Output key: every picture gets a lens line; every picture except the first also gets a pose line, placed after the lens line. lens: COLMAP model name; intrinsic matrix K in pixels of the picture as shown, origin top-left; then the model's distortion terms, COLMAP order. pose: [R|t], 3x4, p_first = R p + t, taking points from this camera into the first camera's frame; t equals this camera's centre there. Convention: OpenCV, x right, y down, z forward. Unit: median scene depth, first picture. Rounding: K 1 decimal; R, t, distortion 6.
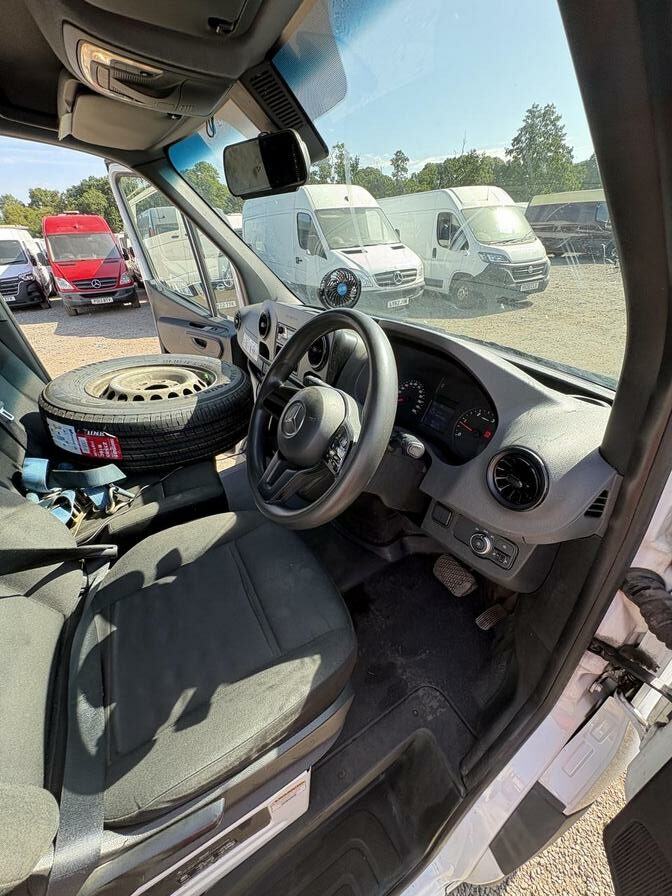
lens RADIAL K [[359.7, 0, 336.0], [0, 359.7, 448.0], [0, 0, 1]] dist [0.000595, -0.000136]
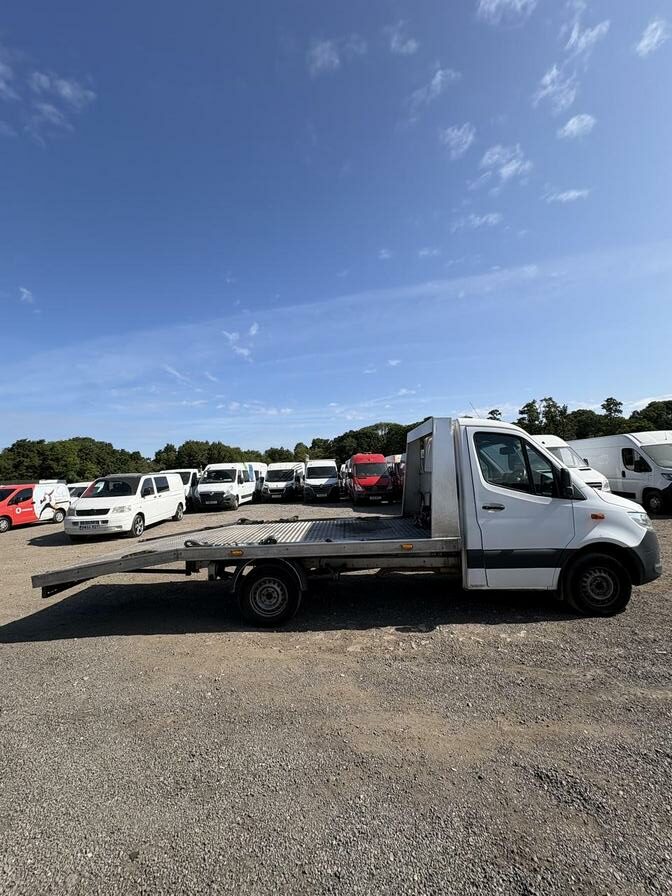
lens RADIAL K [[359.7, 0, 336.0], [0, 359.7, 448.0], [0, 0, 1]] dist [0.000595, -0.000136]
pose [[0.862687, -0.025197, -0.505111, 0.143453], [-0.256358, 0.839148, -0.479699, 1.126296], [0.435949, 0.543319, 0.717462, -1.837129]]
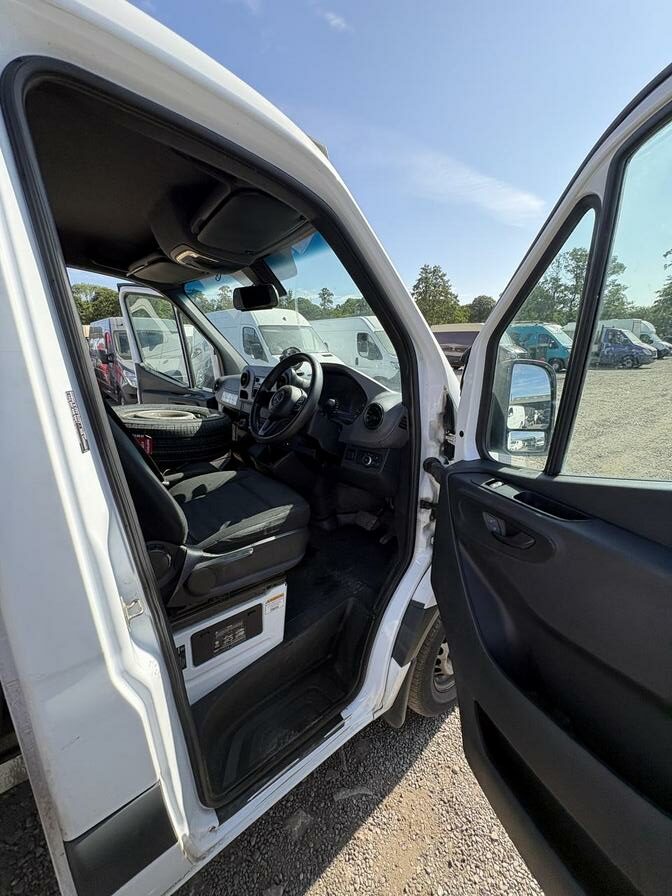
lens RADIAL K [[359.7, 0, 336.0], [0, 359.7, 448.0], [0, 0, 1]] dist [0.000595, -0.000136]
pose [[0.985048, -0.009251, 0.172029, -0.043817], [0.054385, 0.964195, -0.259558, 0.237760], [-0.163468, 0.265033, 0.950282, -0.316653]]
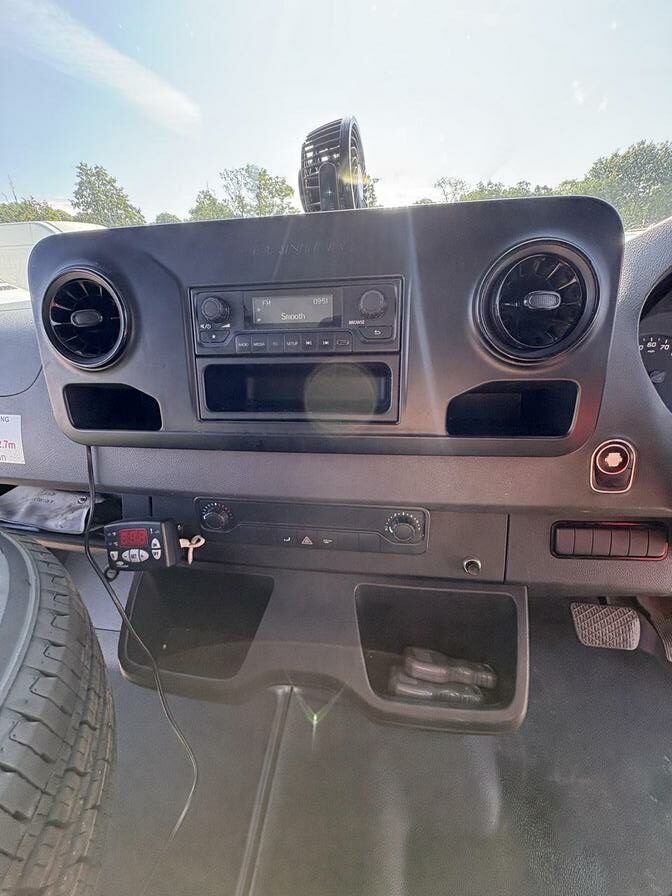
lens RADIAL K [[359.7, 0, 336.0], [0, 359.7, 448.0], [0, 0, 1]] dist [0.000595, -0.000136]
pose [[0.611469, -0.341109, 0.713968, -0.183734], [0.418110, 0.905340, 0.074454, -0.109958], [-0.671780, 0.252991, 0.696209, 0.406994]]
